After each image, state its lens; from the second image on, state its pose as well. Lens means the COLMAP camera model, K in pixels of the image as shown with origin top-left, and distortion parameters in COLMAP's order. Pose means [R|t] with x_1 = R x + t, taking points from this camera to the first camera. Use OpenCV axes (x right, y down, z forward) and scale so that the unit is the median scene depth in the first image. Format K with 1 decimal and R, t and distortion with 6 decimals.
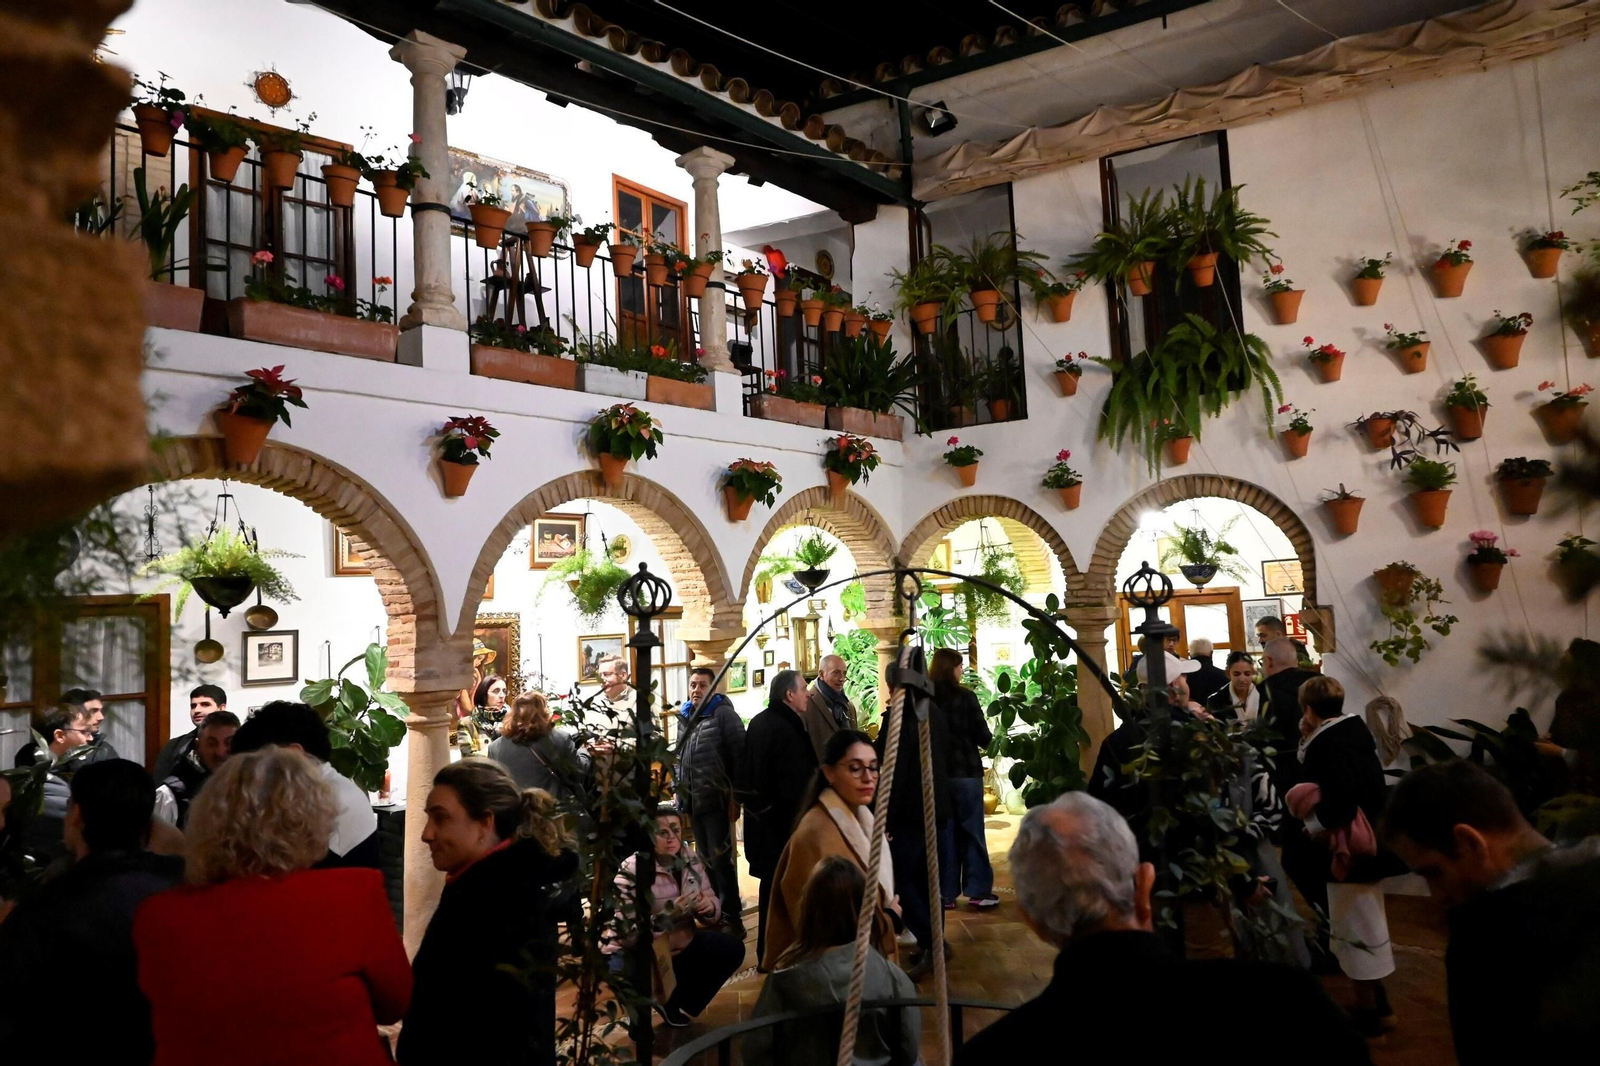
lens RADIAL K [[1071.4, 0, 804.7], [0, 1071.4, 531.5], [0, 0, 1]] dist [-0.002976, 0.002050]
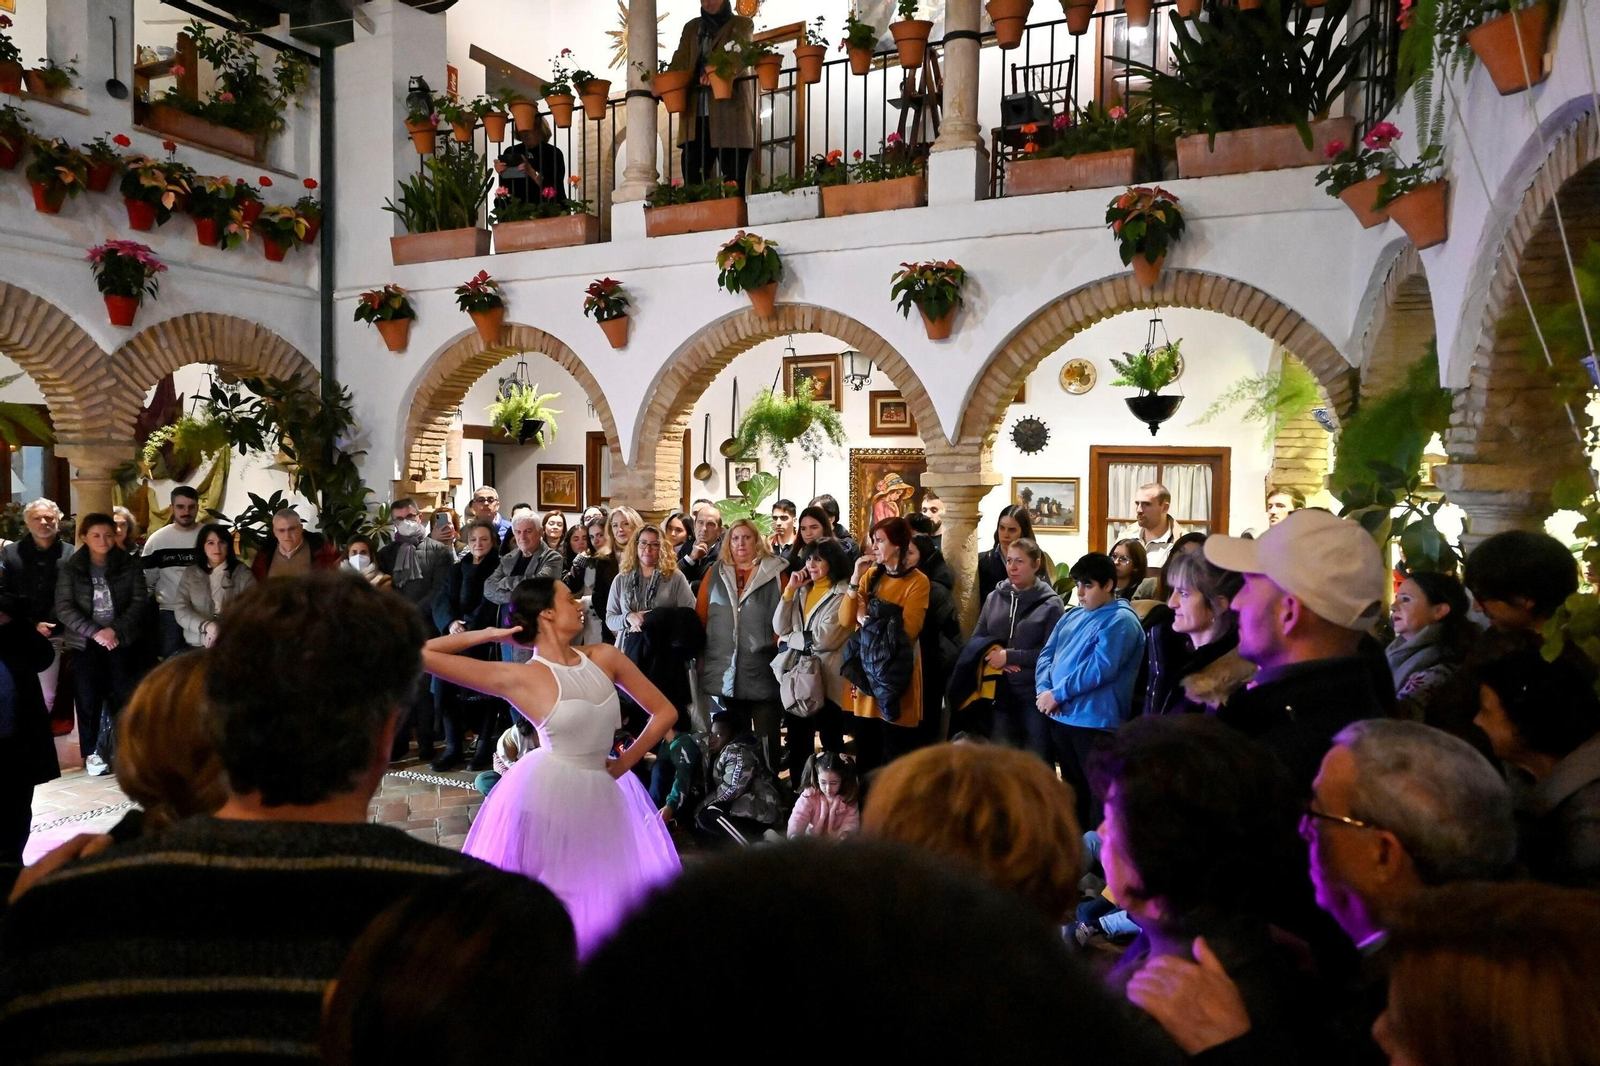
lens RADIAL K [[1071.4, 0, 805.8], [0, 1071.4, 527.2], [0, 0, 1]] dist [-0.002976, 0.002050]
pose [[0.251650, 0.089305, -0.963689, 0.658562], [0.054932, 0.992810, 0.106348, 0.036902], [0.966258, -0.079700, 0.244936, 0.656104]]
